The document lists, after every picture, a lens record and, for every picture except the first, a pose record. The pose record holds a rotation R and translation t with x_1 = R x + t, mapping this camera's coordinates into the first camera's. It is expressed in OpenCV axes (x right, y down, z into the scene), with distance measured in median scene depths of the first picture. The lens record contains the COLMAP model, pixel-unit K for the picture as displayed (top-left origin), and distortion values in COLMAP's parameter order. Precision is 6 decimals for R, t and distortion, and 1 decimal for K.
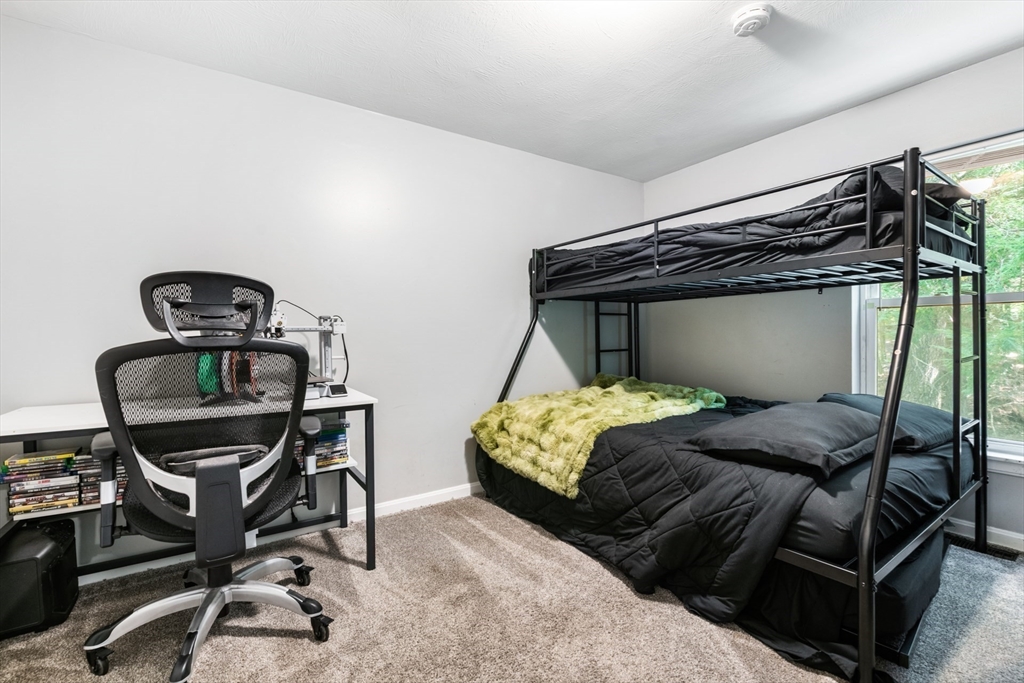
lens RADIAL K [[449.4, 0, 518.0], [0, 449.4, 339.5], [0, 0, 1]] dist [-0.001797, -0.003071]
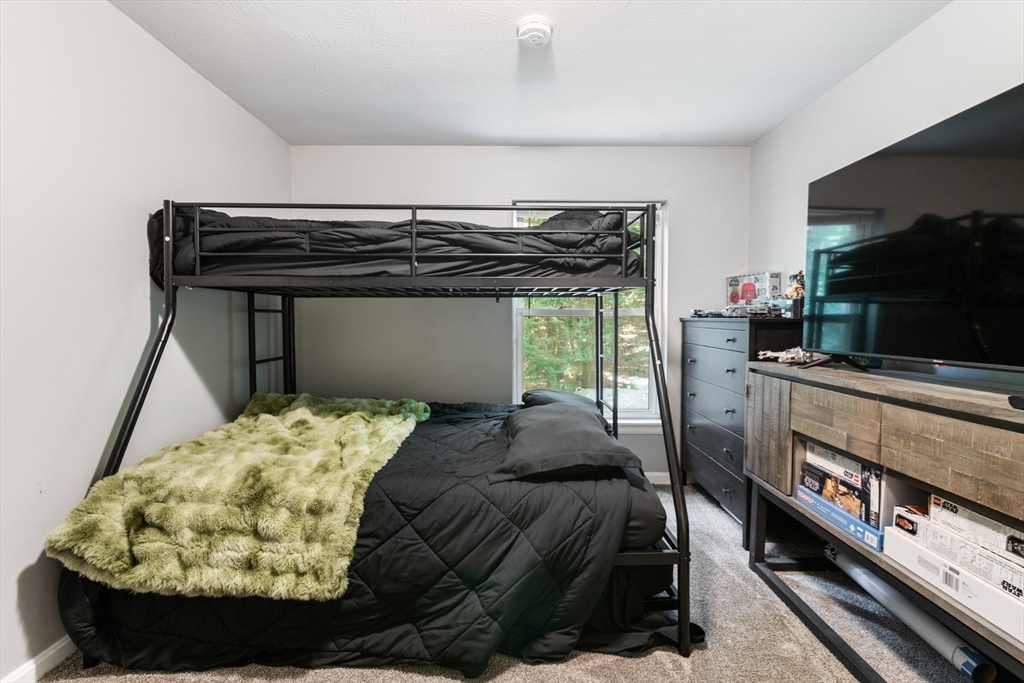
lens RADIAL K [[449.4, 0, 530.5], [0, 449.4, 328.8], [0, 0, 1]] dist [-0.001797, -0.003071]
pose [[0.554321, 0.000449, 0.832303, -0.275289], [0.000188, 1.000000, -0.000664, -0.044187], [-0.832303, 0.000524, 0.554321, 0.391380]]
